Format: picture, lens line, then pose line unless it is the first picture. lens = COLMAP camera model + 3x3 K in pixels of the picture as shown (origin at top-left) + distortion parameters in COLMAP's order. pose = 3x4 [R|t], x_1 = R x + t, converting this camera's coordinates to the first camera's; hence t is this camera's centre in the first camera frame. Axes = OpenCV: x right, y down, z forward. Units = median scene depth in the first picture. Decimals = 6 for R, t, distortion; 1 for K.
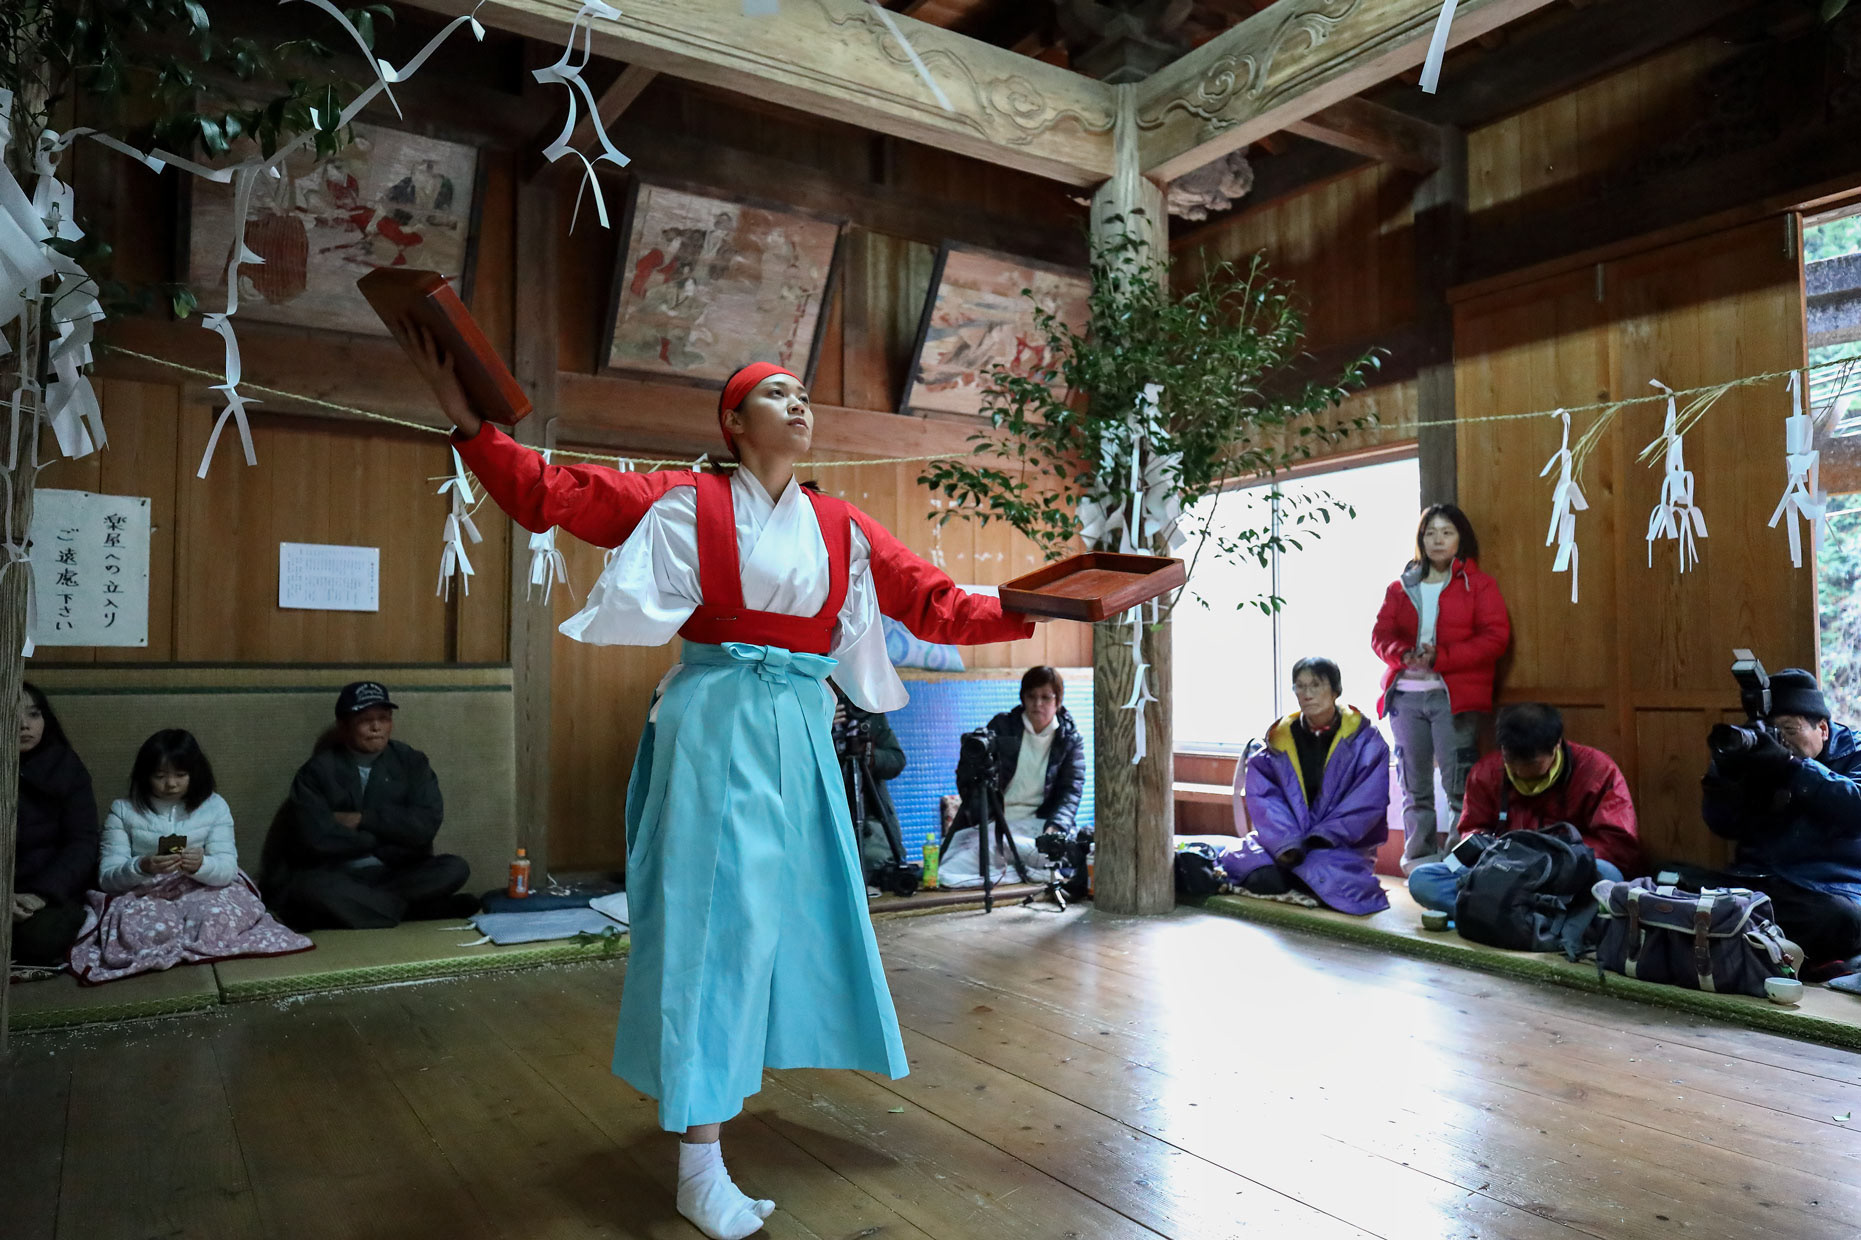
lens RADIAL K [[1235.8, 0, 930.5], [0, 1235.8, 620.0], [0, 0, 1]] dist [-0.025130, 0.003058]
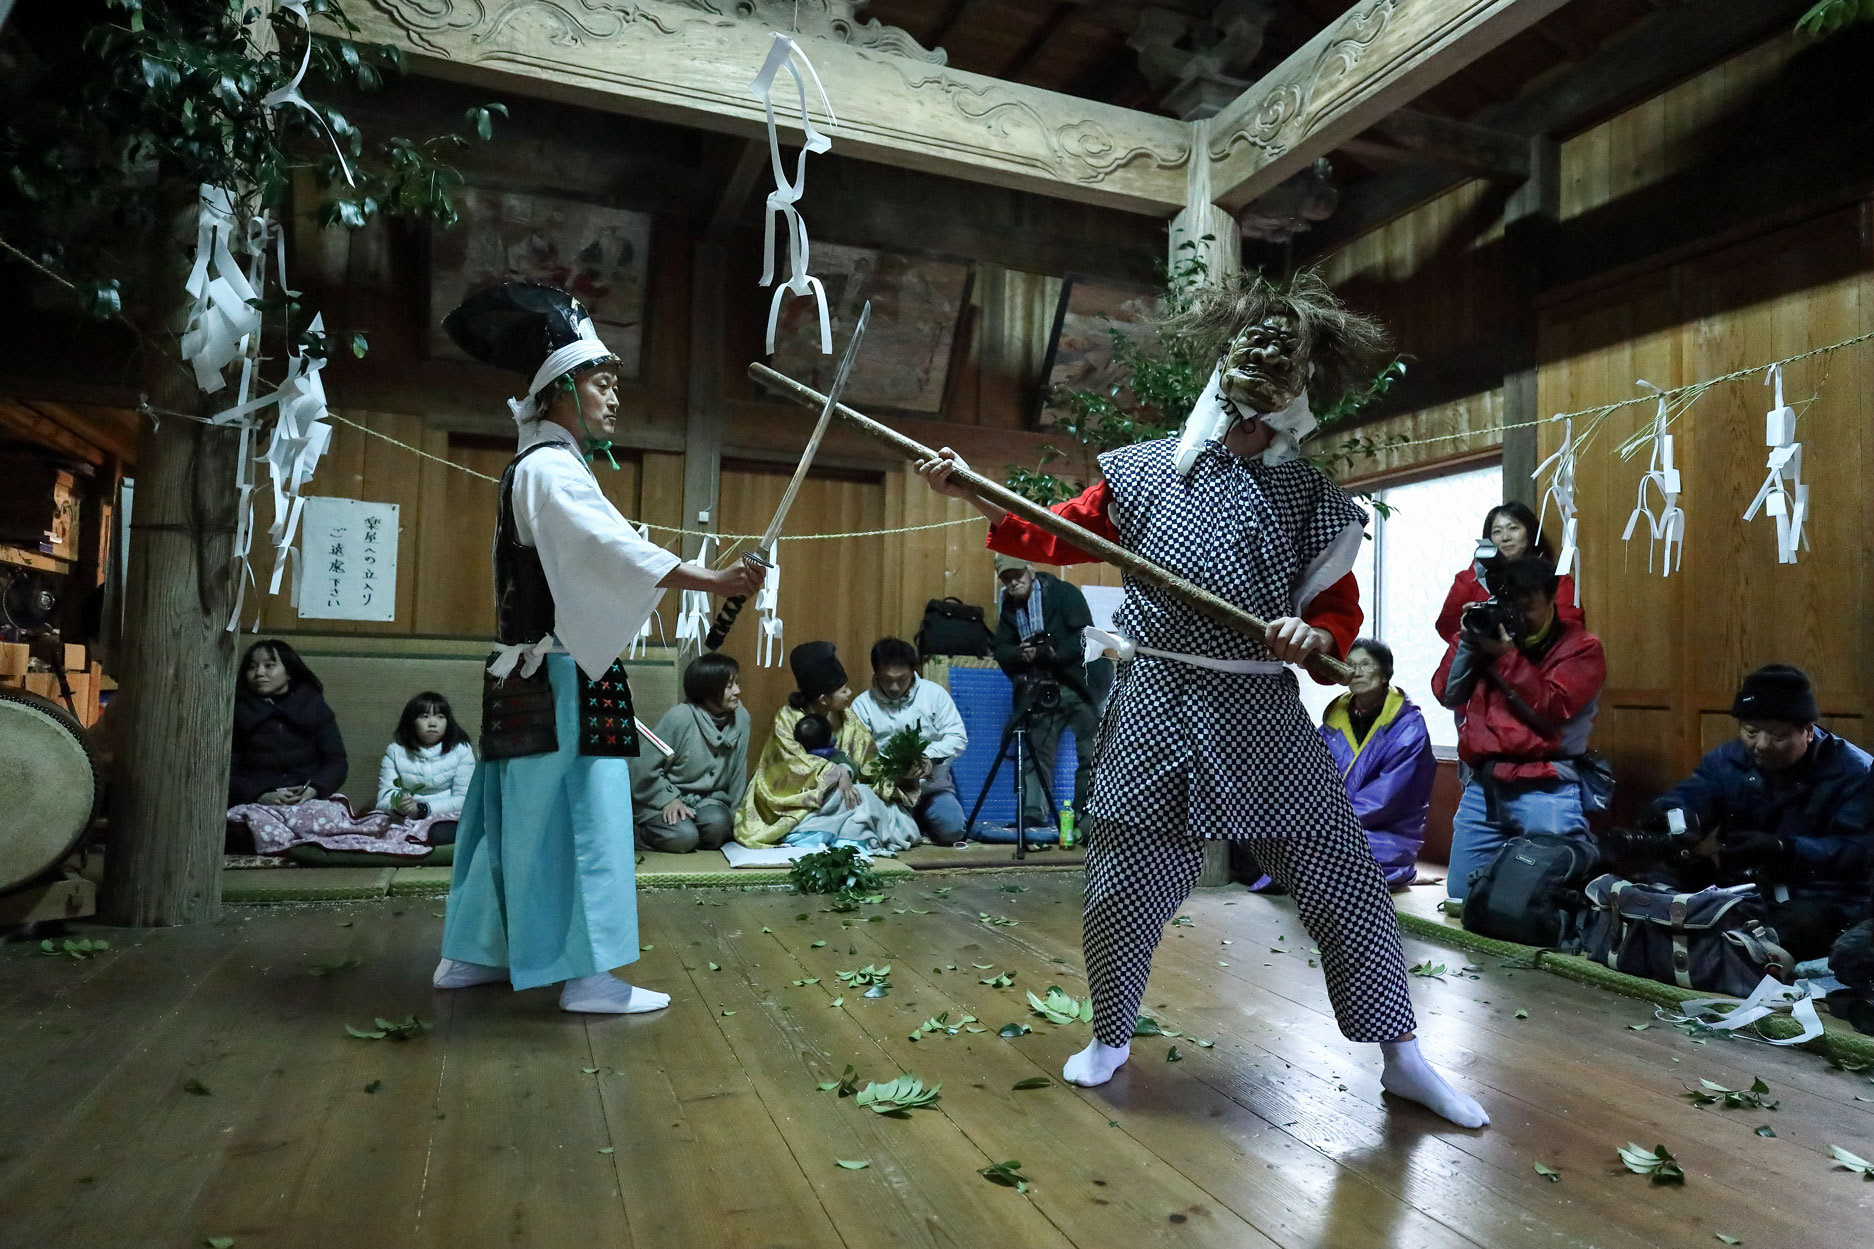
lens RADIAL K [[1120.7, 0, 937.0], [0, 1120.7, 624.5], [0, 0, 1]] dist [-0.023596, 0.000797]
pose [[0.976146, 0.019273, -0.216259, 0.154157], [-0.019995, 0.999799, -0.001151, 0.014536], [0.216193, 0.005448, 0.976335, -0.007384]]
